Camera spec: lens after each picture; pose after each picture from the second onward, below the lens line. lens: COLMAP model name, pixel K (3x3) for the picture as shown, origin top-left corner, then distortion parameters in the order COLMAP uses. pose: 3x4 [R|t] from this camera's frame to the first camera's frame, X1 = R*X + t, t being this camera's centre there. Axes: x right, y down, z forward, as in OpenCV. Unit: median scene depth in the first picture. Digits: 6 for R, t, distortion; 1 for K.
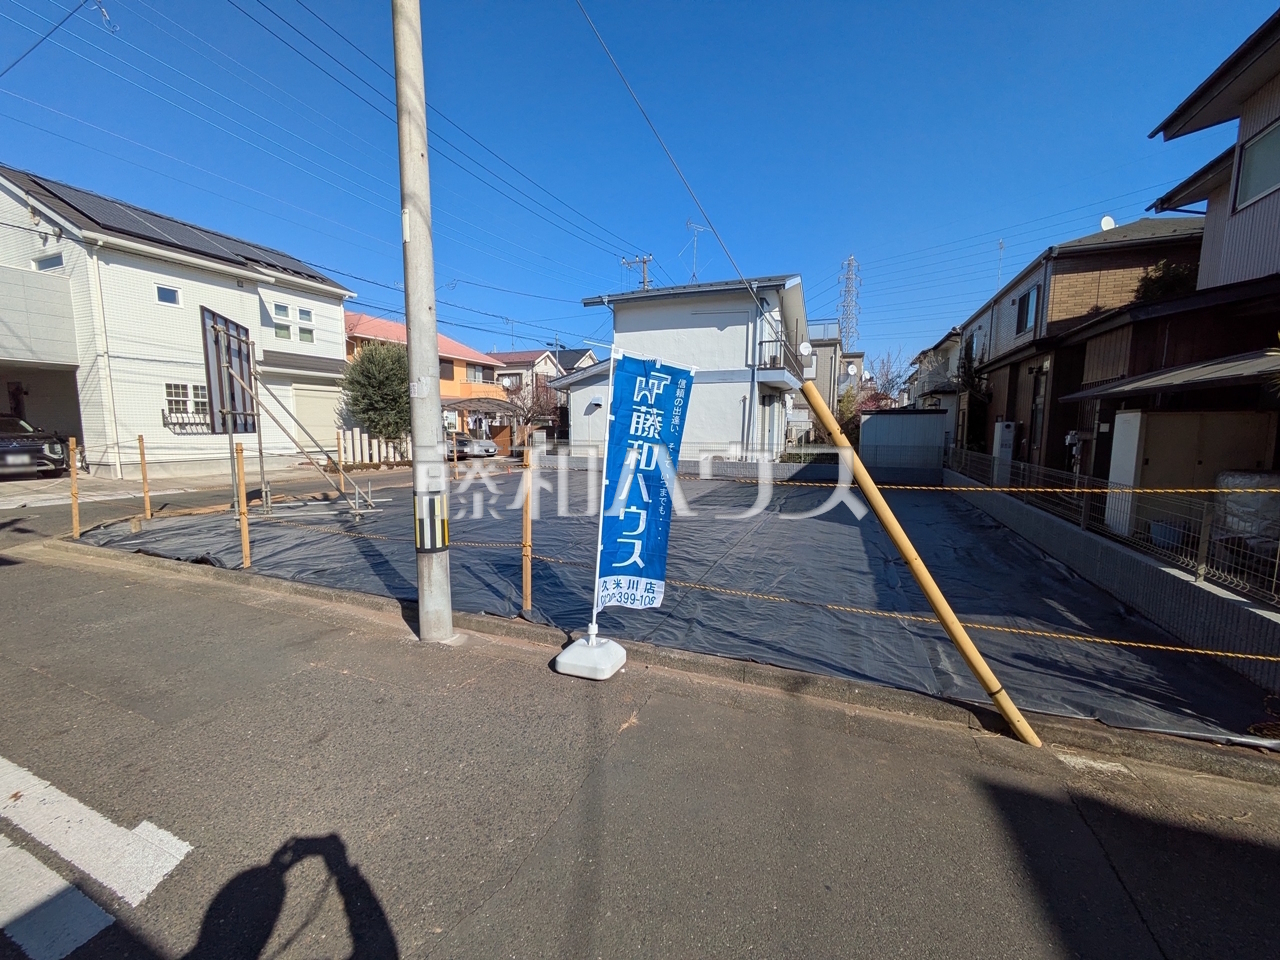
lens RADIAL K [[504.1, 0, 641.5], [0, 504.1, 479.6], [0, 0, 1]] dist [-0.000143, 0.001342]
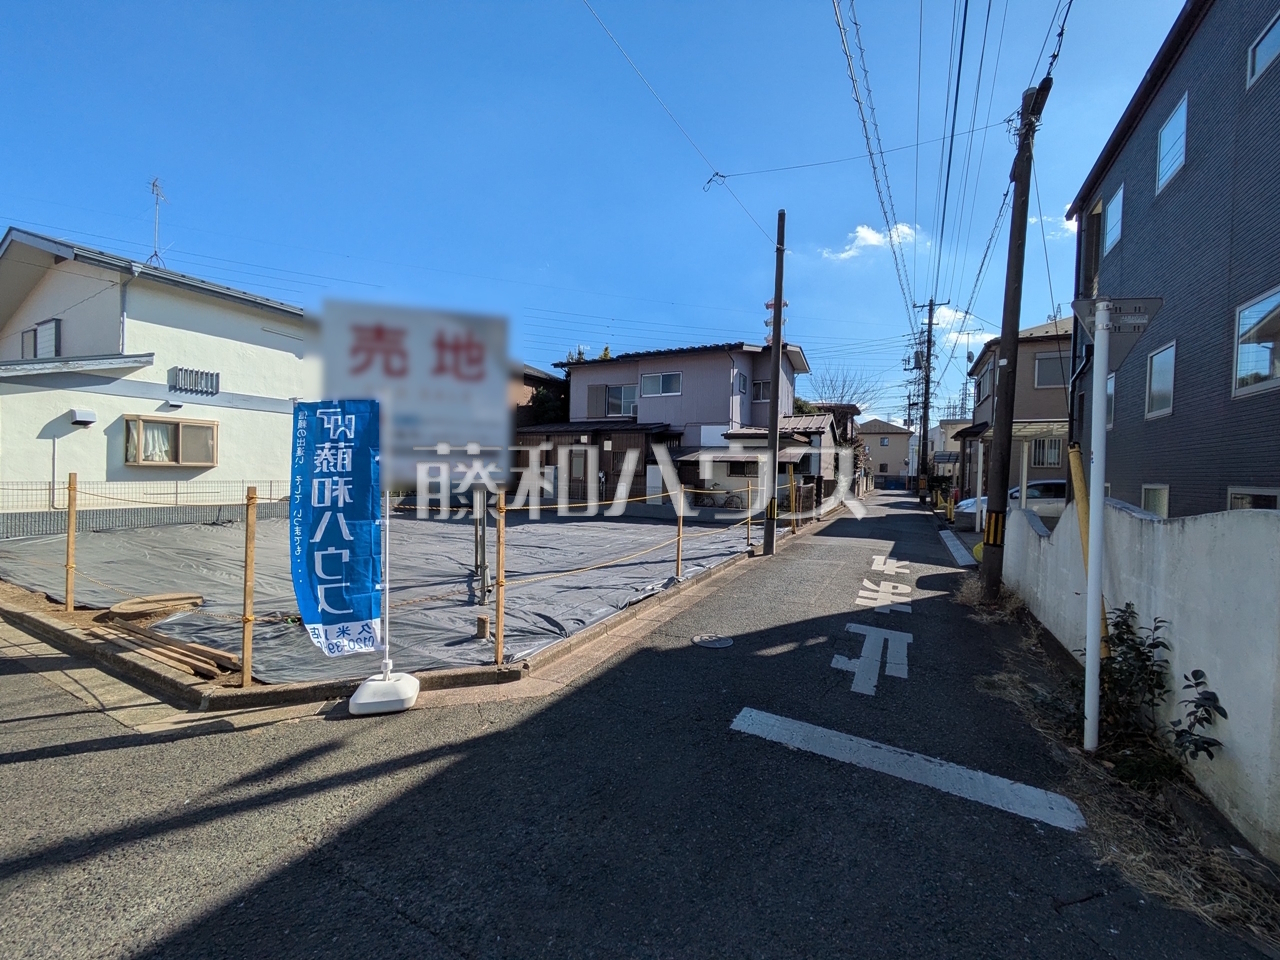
lens RADIAL K [[504.1, 0, 642.8], [0, 504.1, 479.1], [0, 0, 1]] dist [-0.000143, 0.001342]
pose [[0.086946, -0.018078, 0.996049, -0.696669], [0.083062, 0.996485, 0.010836, -0.035548], [-0.992744, 0.081792, 0.088142, 0.314981]]
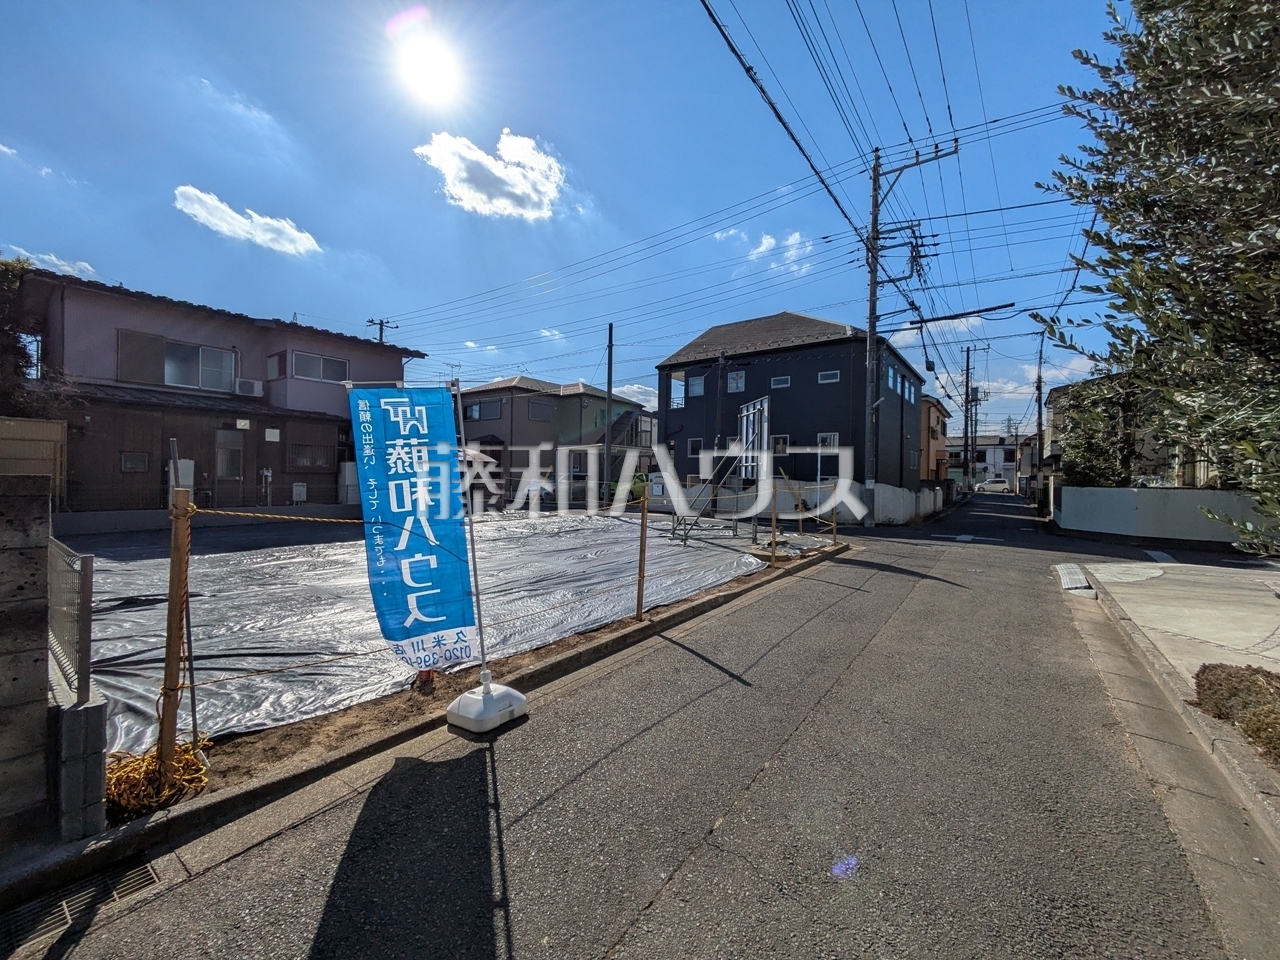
lens RADIAL K [[504.1, 0, 642.9], [0, 504.1, 477.7], [0, 0, 1]] dist [-0.000143, 0.001342]
pose [[-0.972848, -0.019008, 0.230664, -0.389945], [0.005594, 0.994400, 0.105537, -0.124241], [-0.231378, 0.103962, -0.967293, 1.238363]]
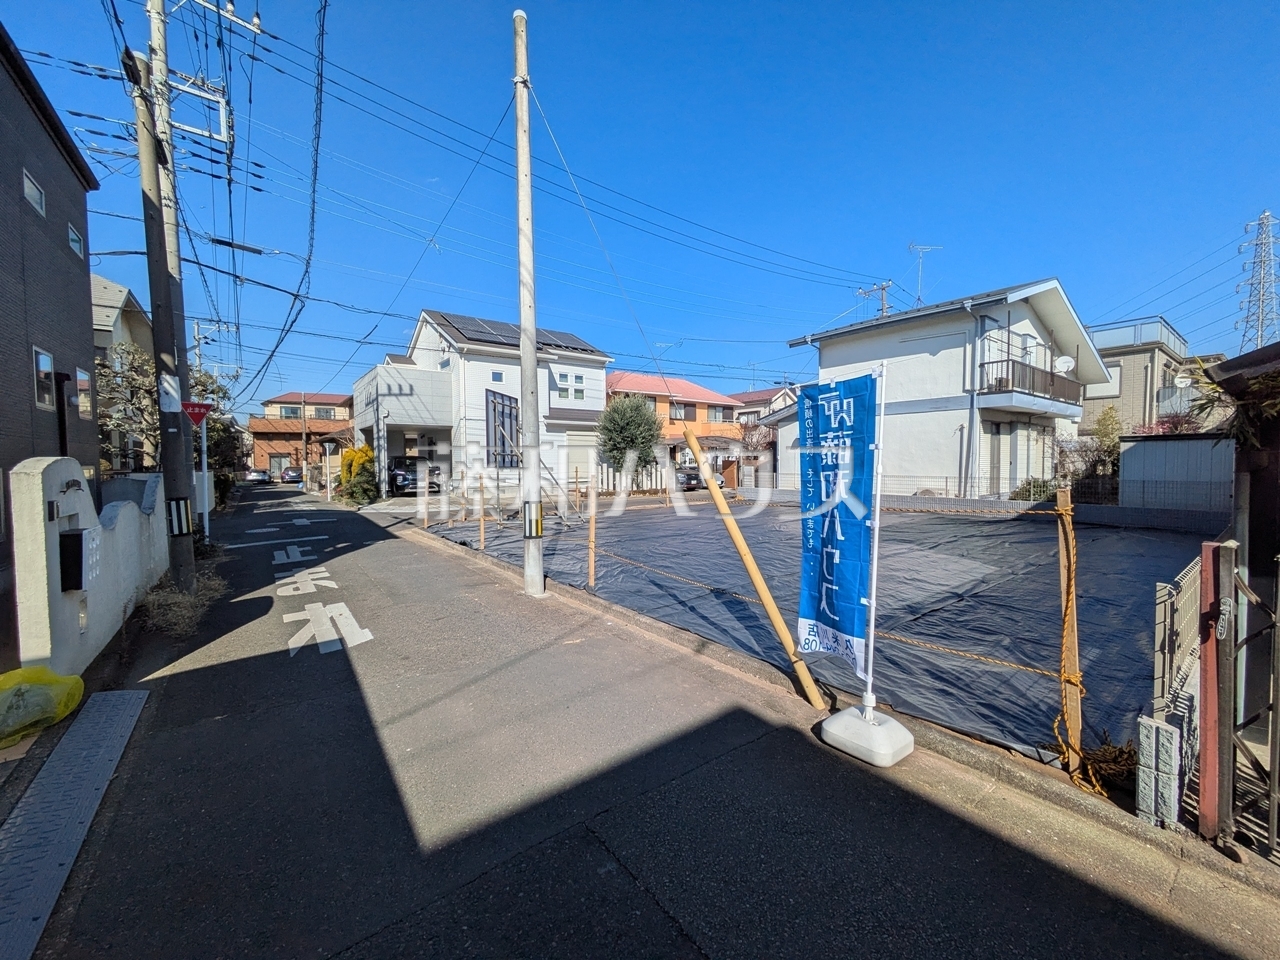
lens RADIAL K [[504.1, 0, 642.8], [0, 504.1, 484.1], [0, 0, 1]] dist [-0.000143, 0.001342]
pose [[0.866759, 0.012420, -0.498572, 0.158045], [-0.042042, 0.997951, -0.048228, 0.006850], [0.496951, 0.062763, 0.865506, -0.054220]]
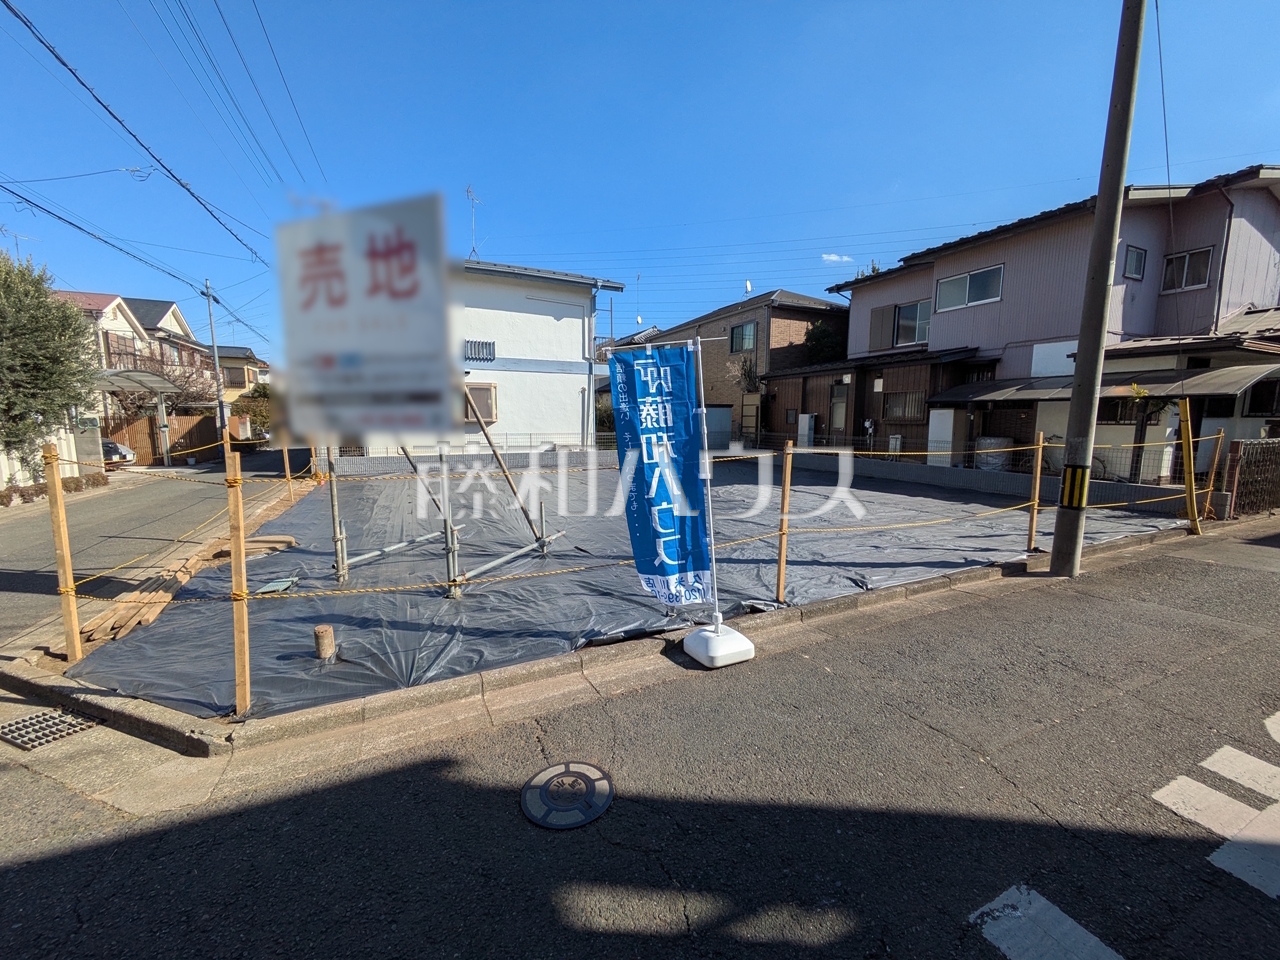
lens RADIAL K [[504.1, 0, 641.9], [0, 504.1, 481.3], [0, 0, 1]] dist [-0.000143, 0.001342]
pose [[0.671288, -0.096010, 0.734952, -0.488338], [0.079404, 0.995184, 0.057479, -0.023444], [-0.736931, 0.019773, 0.675678, 0.207356]]
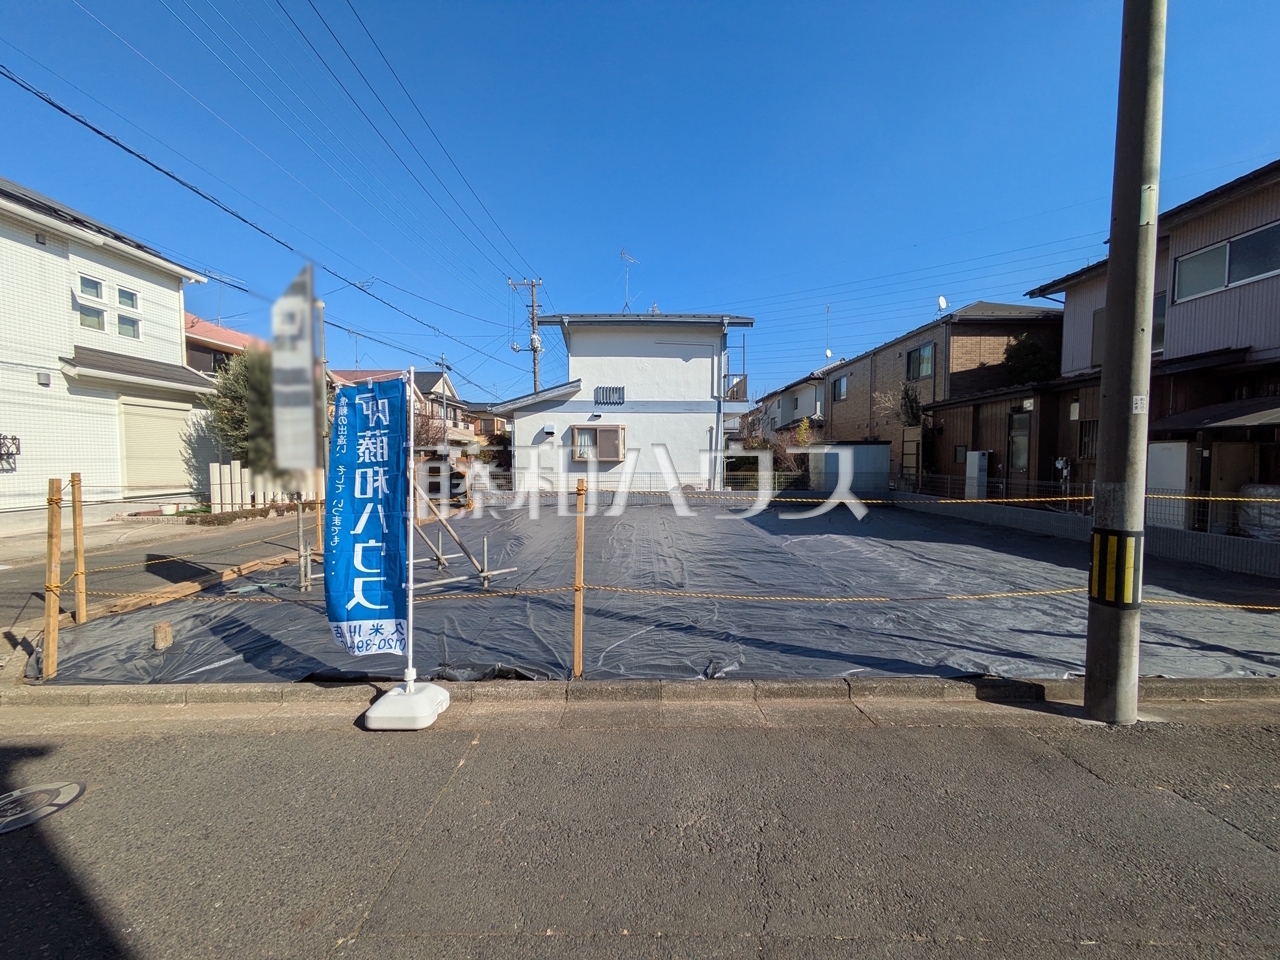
lens RADIAL K [[504.1, 0, 641.4], [0, 504.1, 482.3], [0, 0, 1]] dist [-0.000143, 0.001342]
pose [[0.923227, -0.023562, 0.383532, -0.312903], [0.045483, 0.997802, -0.048187, -0.010692], [-0.381554, 0.061931, 0.922269, 0.119172]]
